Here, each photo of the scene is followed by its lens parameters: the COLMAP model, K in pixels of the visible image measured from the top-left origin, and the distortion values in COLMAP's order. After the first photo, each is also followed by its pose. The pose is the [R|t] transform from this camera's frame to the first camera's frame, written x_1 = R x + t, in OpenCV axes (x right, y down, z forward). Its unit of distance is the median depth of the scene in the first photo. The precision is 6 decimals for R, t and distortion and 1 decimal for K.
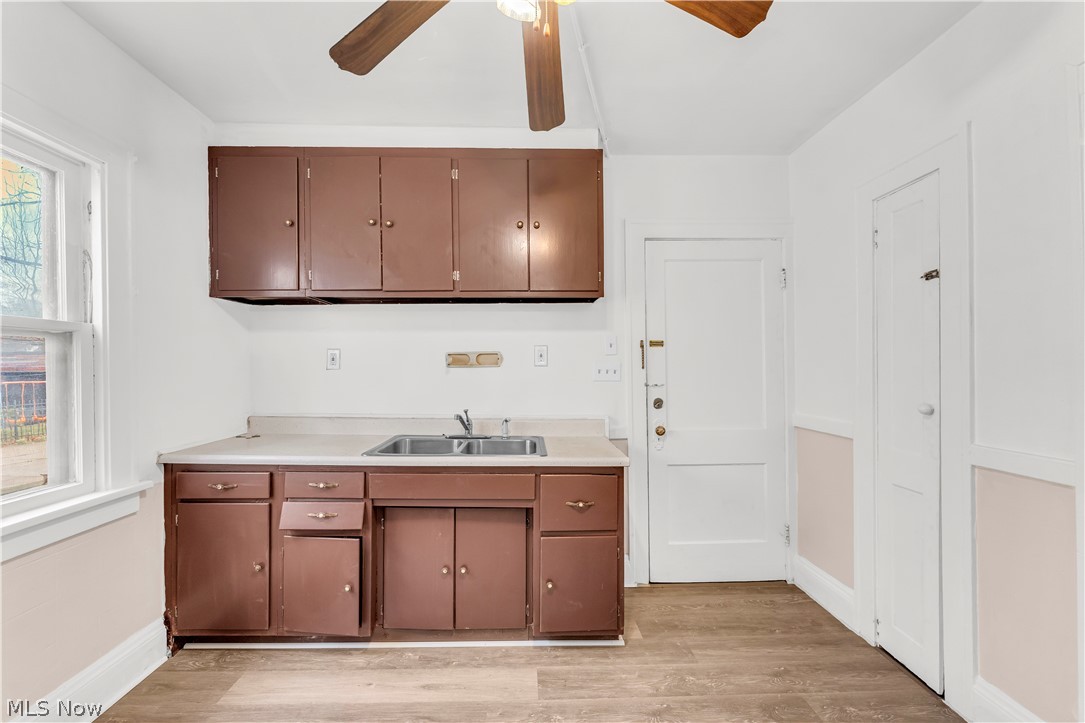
lens RADIAL K [[449.5, 0, 536.3], [0, 449.5, 367.1], [0, 0, 1]] dist [0.001130, 0.000094]
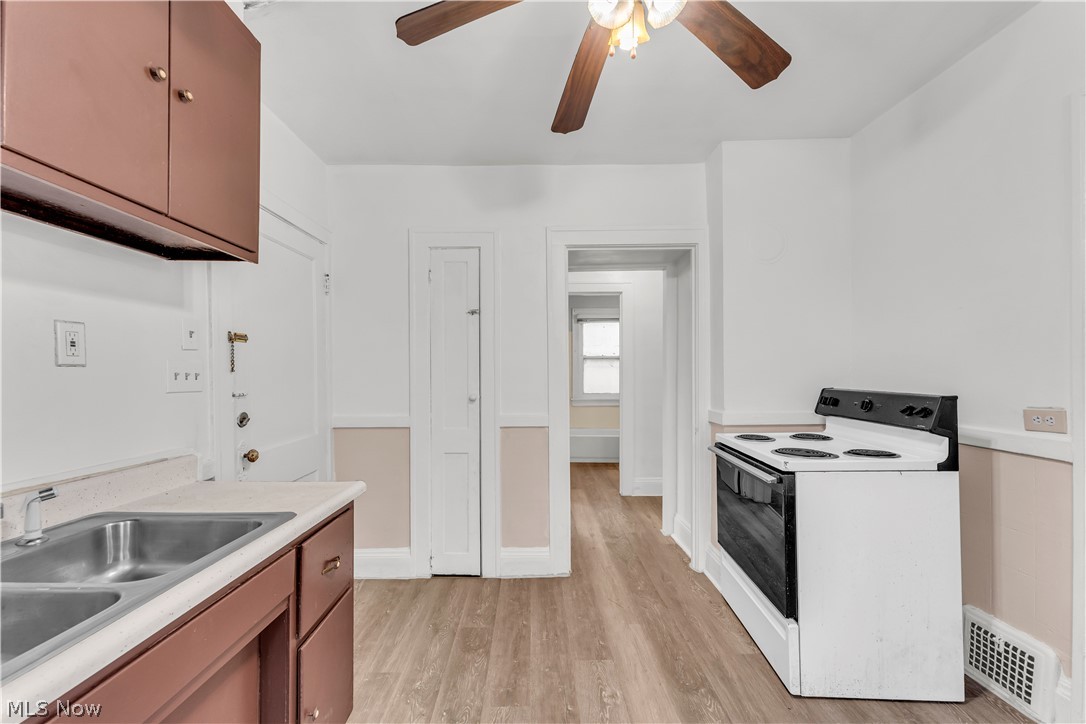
lens RADIAL K [[441.1, 0, 543.9], [0, 441.1, 367.6], [0, 0, 1]] dist [0.000532, 0.000057]
pose [[-0.000908, 0.012808, 0.999918, -0.584788], [0.003577, 0.999912, -0.012804, 0.009423], [-0.999993, 0.003565, -0.000954, 0.666199]]
